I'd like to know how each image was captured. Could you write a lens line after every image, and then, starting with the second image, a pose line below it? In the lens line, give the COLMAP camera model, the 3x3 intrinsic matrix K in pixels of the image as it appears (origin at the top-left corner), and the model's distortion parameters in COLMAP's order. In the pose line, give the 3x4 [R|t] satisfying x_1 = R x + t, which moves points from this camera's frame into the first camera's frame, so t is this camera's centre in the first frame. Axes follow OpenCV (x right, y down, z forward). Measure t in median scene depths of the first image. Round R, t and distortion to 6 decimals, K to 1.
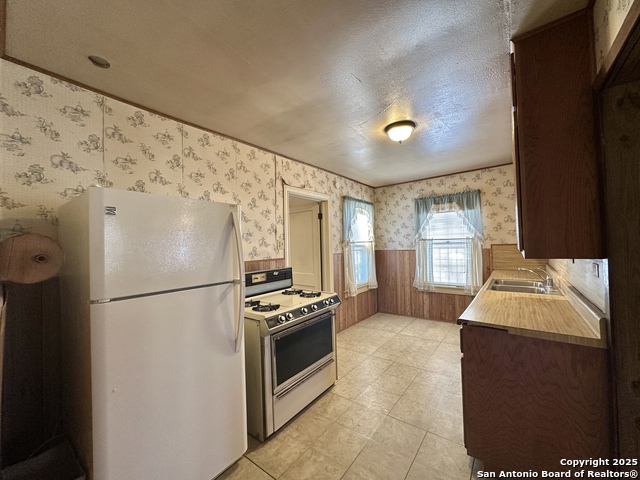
lens RADIAL K [[257.4, 0, 317.3], [0, 257.4, 241.1], [0, 0, 1]] dist [-0.001668, 0.001519]
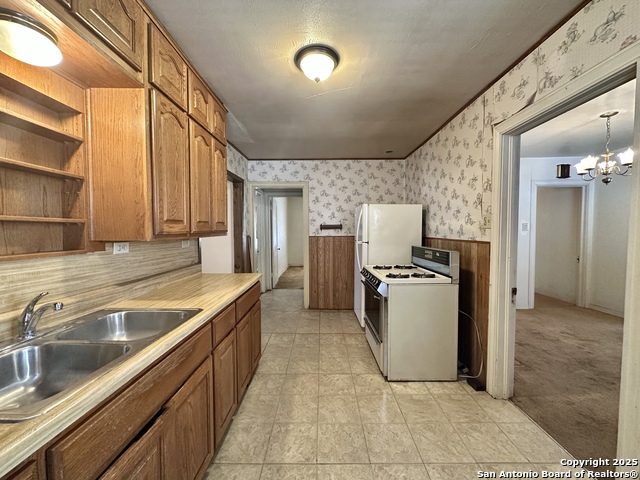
lens RADIAL K [[257.4, 0, 321.0], [0, 257.4, 239.4], [0, 0, 1]] dist [-0.001668, 0.001519]
pose [[-0.791024, 0.053956, -0.609402, 0.664293], [0.031206, 0.998365, 0.047889, 0.014646], [0.610989, 0.018865, -0.791414, 1.353591]]
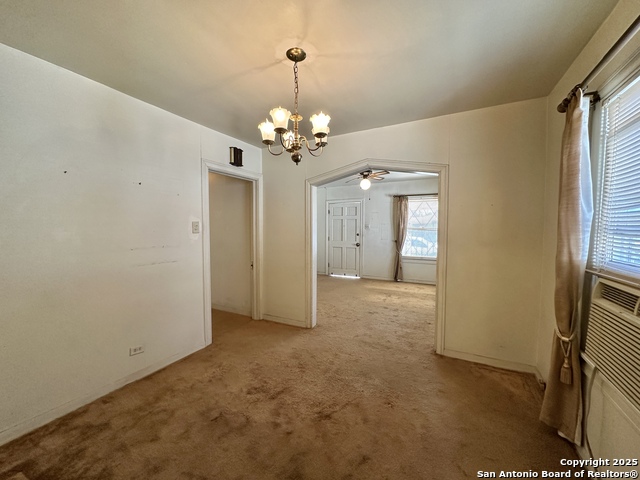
lens RADIAL K [[257.4, 0, 319.3], [0, 257.4, 240.6], [0, 0, 1]] dist [-0.001668, 0.001519]
pose [[0.179981, 0.077504, -0.980612, 0.296510], [-0.000324, 0.996896, 0.078731, 0.018909], [0.983670, -0.013852, 0.179447, 1.274417]]
